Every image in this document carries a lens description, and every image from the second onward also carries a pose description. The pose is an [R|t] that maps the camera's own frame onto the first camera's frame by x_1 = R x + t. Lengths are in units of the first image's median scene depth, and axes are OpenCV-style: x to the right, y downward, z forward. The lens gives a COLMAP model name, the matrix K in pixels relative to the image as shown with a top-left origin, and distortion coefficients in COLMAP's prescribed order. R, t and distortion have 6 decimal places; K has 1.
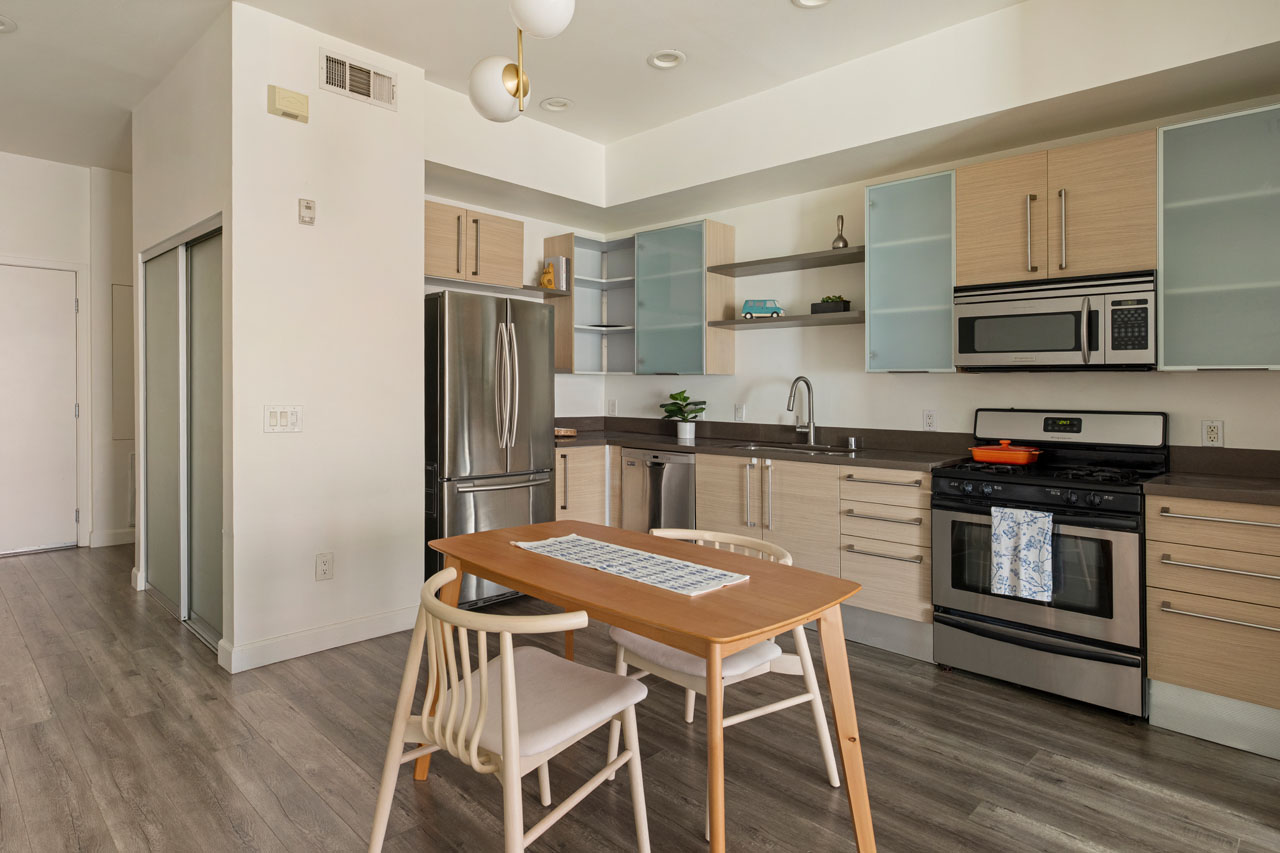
lens RADIAL K [[697.5, 0, 604.0], [0, 697.5, 392.5], [0, 0, 1]] dist [-0.001417, 0.001536]
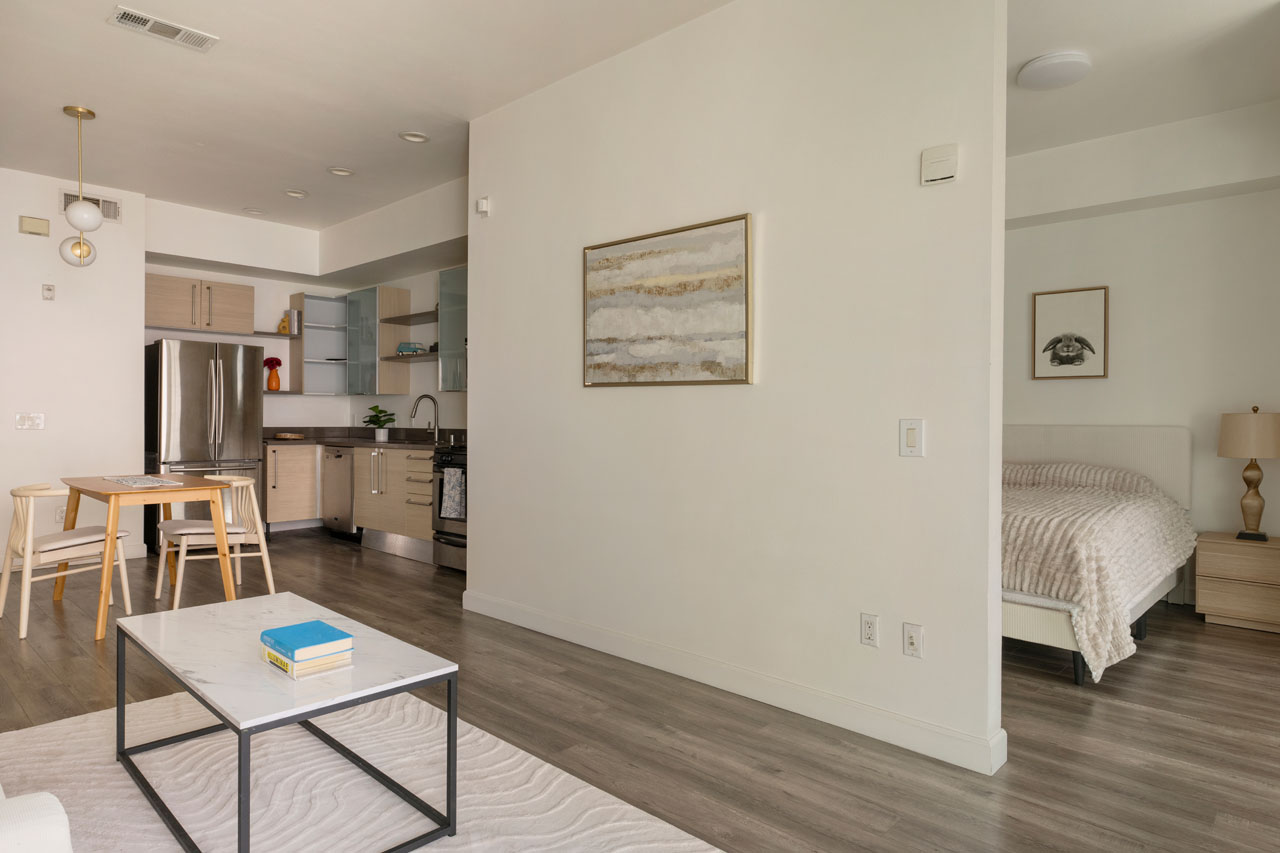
lens RADIAL K [[754.4, 0, 642.8], [0, 754.4, 416.2], [0, 0, 1]] dist [0.005100, -0.002143]
pose [[0.999189, -0.006619, 0.039715, 0.735447], [0.006907, 0.999951, -0.007121, 0.040288], [-0.039666, 0.007390, 0.999186, -0.669007]]
